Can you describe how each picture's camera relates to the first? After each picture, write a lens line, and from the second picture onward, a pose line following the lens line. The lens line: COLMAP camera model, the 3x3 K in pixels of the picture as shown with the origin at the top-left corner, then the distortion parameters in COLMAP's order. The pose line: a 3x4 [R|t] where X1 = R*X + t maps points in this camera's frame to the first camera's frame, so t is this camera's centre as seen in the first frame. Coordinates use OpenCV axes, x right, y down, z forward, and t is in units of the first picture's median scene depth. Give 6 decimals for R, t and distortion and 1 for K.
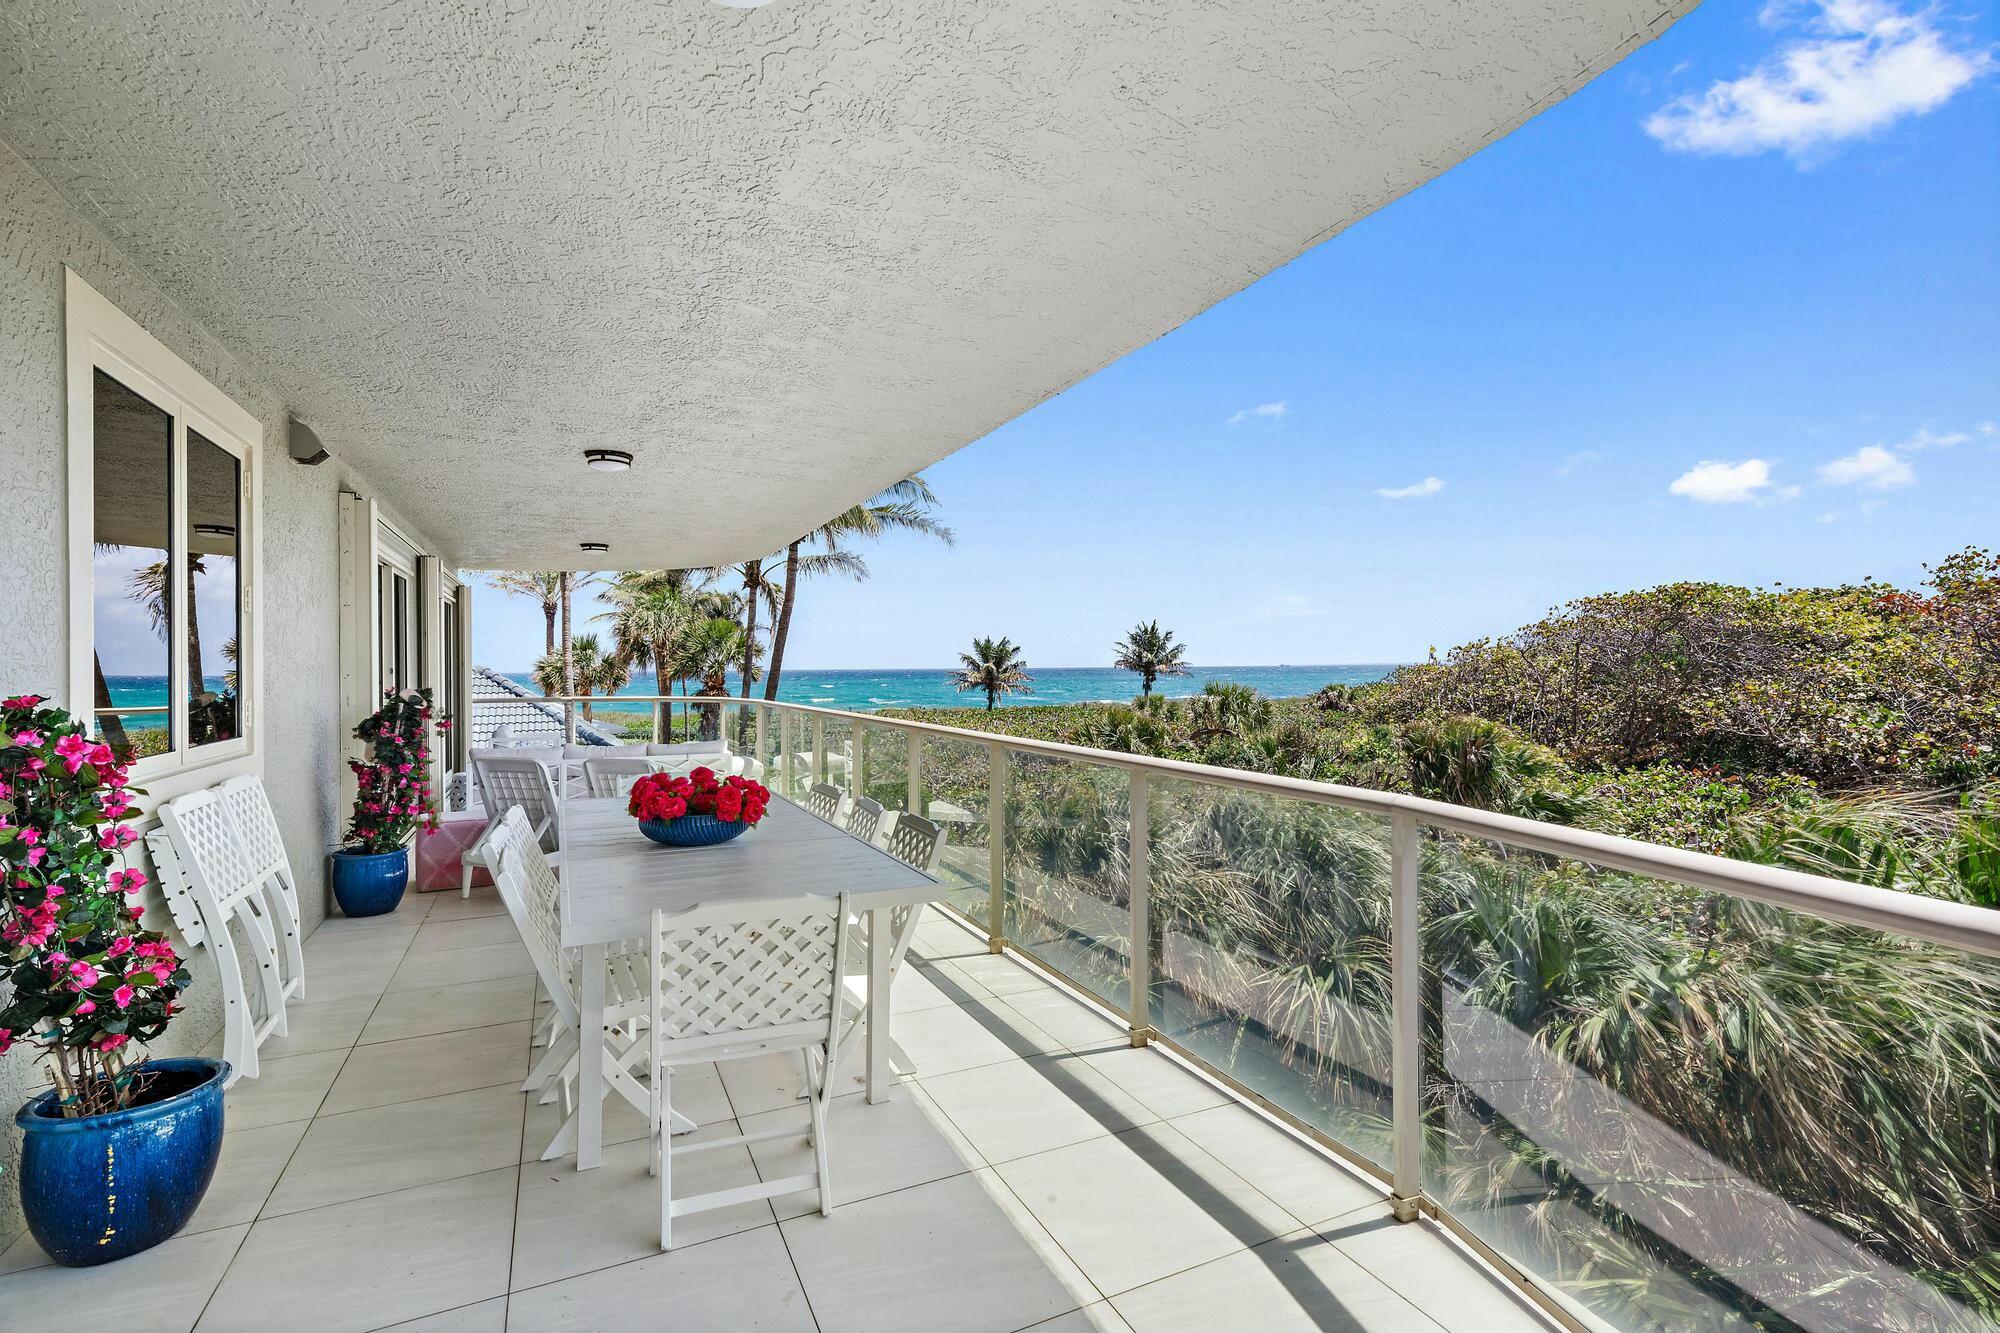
lens RADIAL K [[859.0, 0, 1000.0], [0, 859.0, 666.5], [0, 0, 1]] dist [-0.010369, -0.000056]
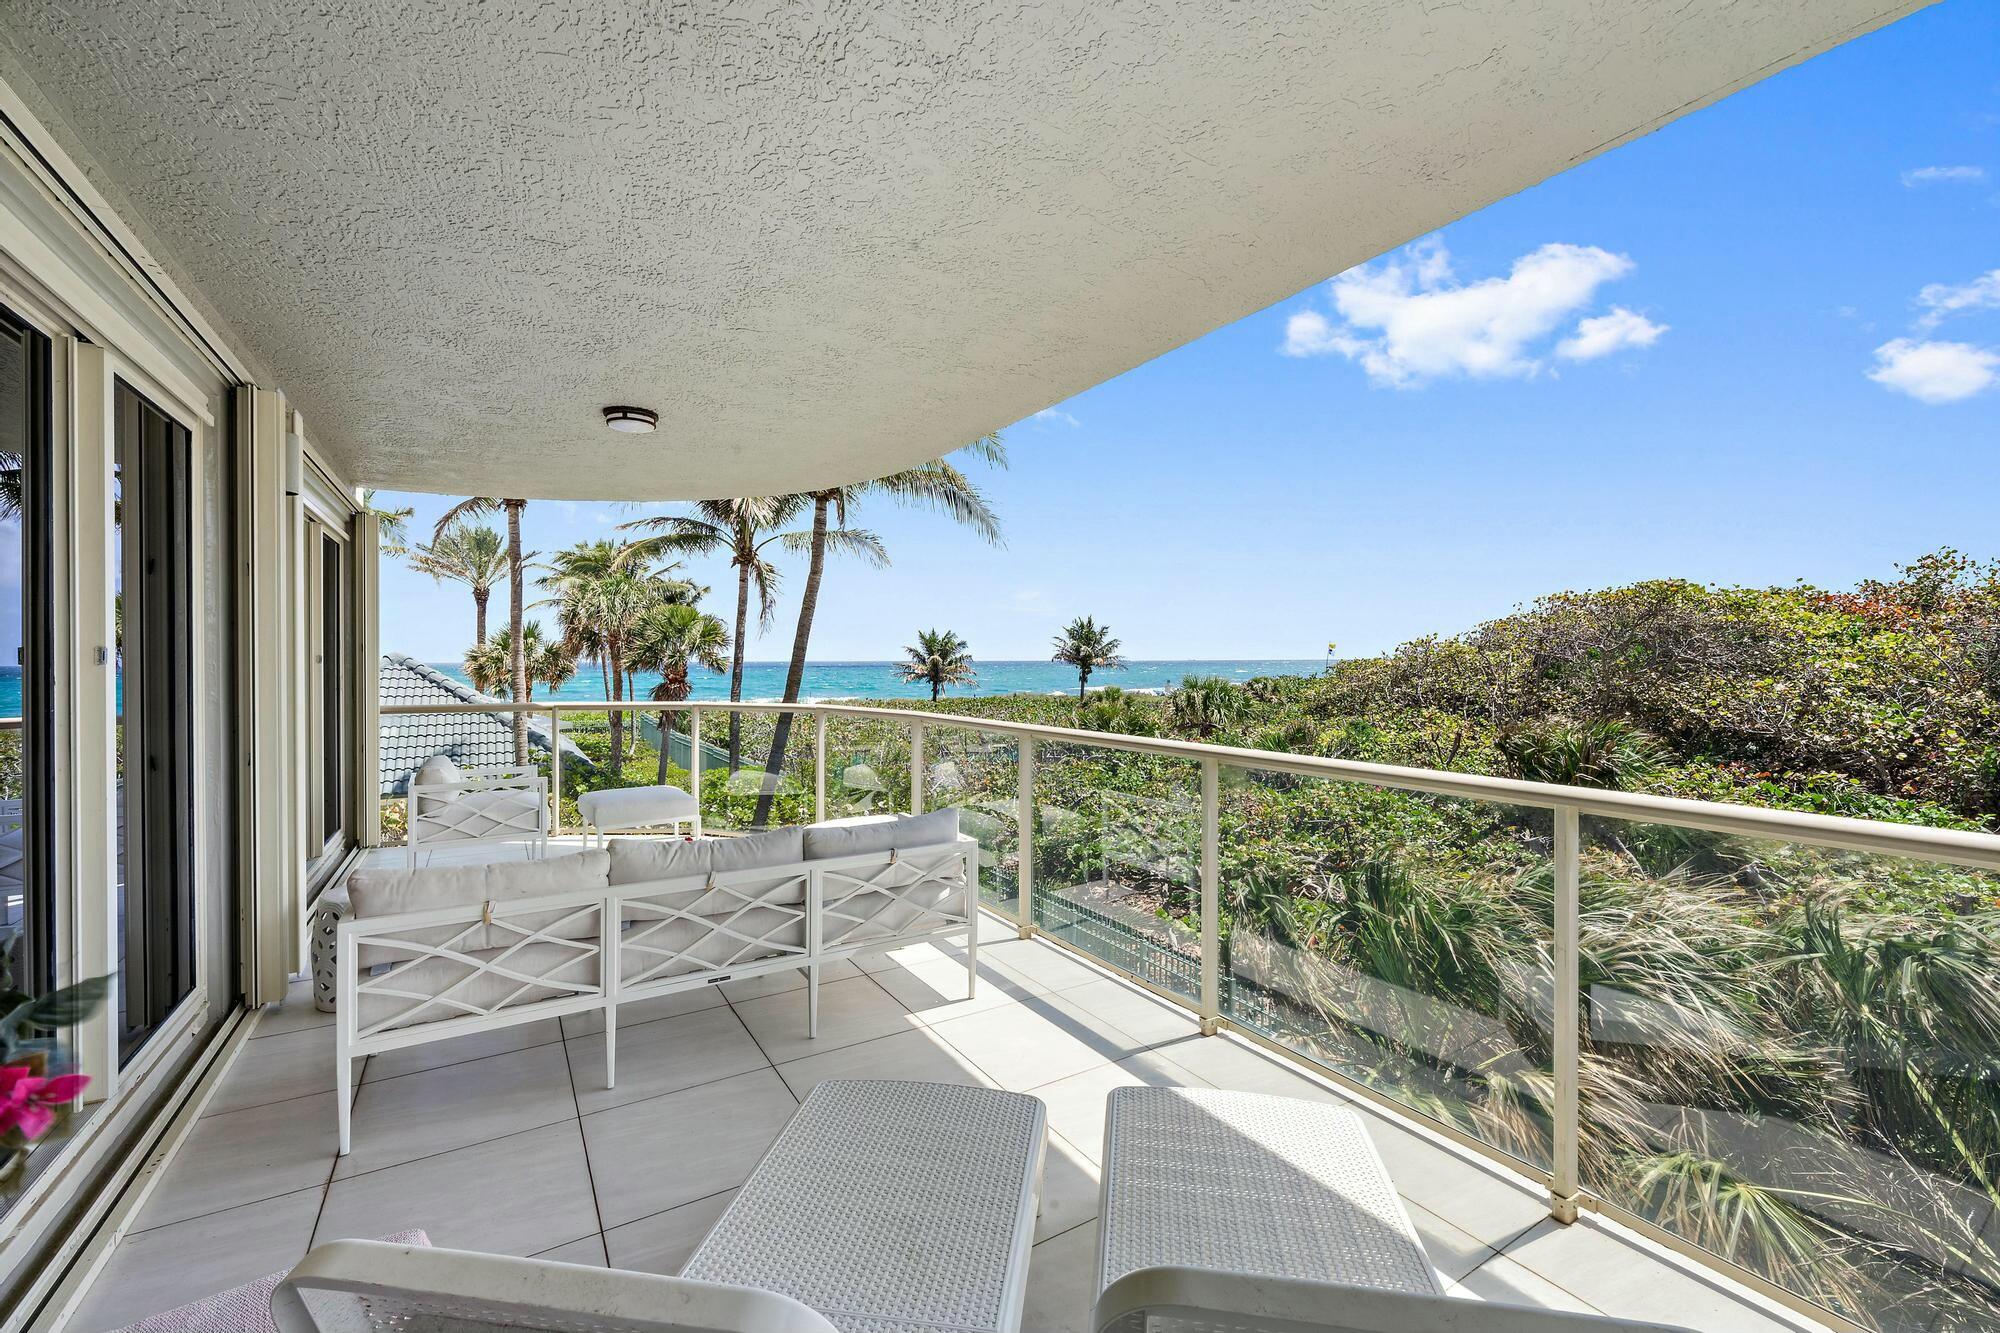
lens RADIAL K [[791.2, 0, 1000.0], [0, 791.2, 666.5], [0, 0, 1]] dist [-0.000154, 0.000031]
pose [[0.994788, 0.003720, 0.101892, -0.065055], [-0.004640, 0.999950, 0.008802, 0.000613], [-0.101855, -0.009229, 0.994756, 0.108441]]
